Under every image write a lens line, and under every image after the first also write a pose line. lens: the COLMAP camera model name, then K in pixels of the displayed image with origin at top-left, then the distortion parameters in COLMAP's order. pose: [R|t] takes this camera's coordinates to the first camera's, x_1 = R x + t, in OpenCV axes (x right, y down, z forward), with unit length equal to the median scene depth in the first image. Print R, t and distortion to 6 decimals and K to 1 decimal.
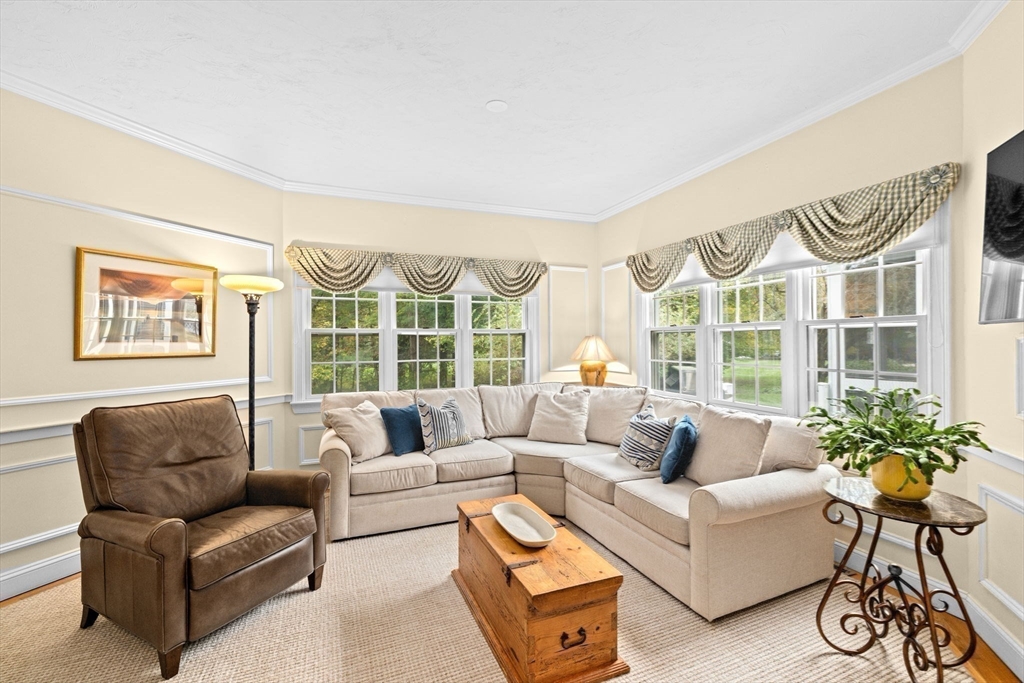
lens RADIAL K [[441.1, 0, 511.9], [0, 441.1, 342.2], [0, 0, 1]] dist [0.002209, 0.000276]
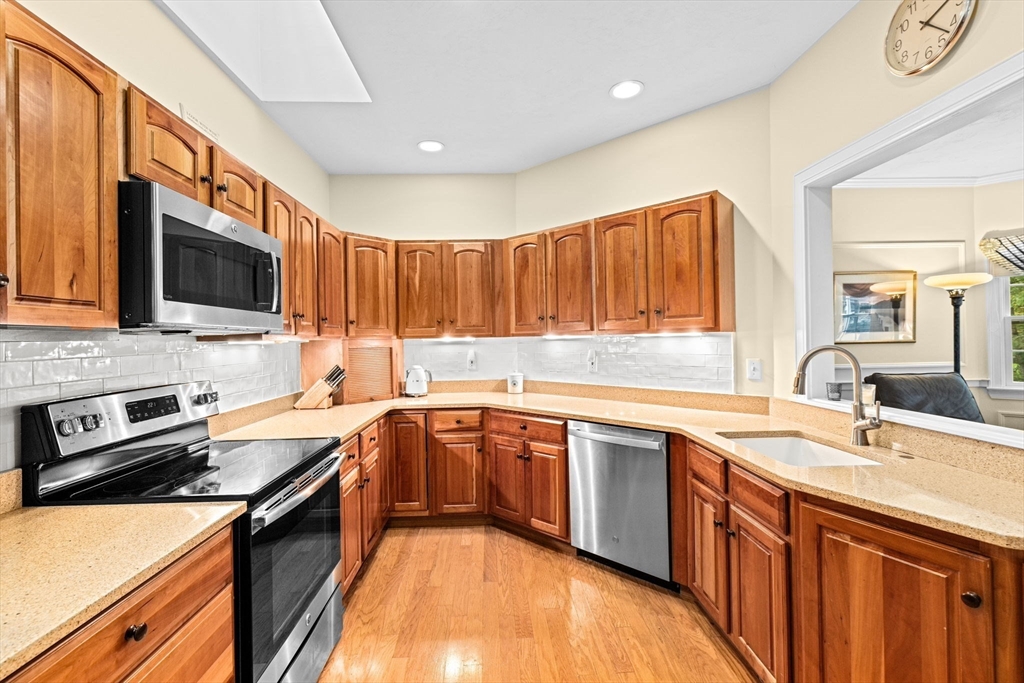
lens RADIAL K [[441.1, 0, 510.6], [0, 441.1, 338.5], [0, 0, 1]] dist [0.002209, 0.000276]
pose [[0.428347, -0.006340, -0.903592, -0.040443], [0.016586, 0.999862, 0.000847, 0.000490], [0.903462, -0.015350, 0.428393, -0.554311]]
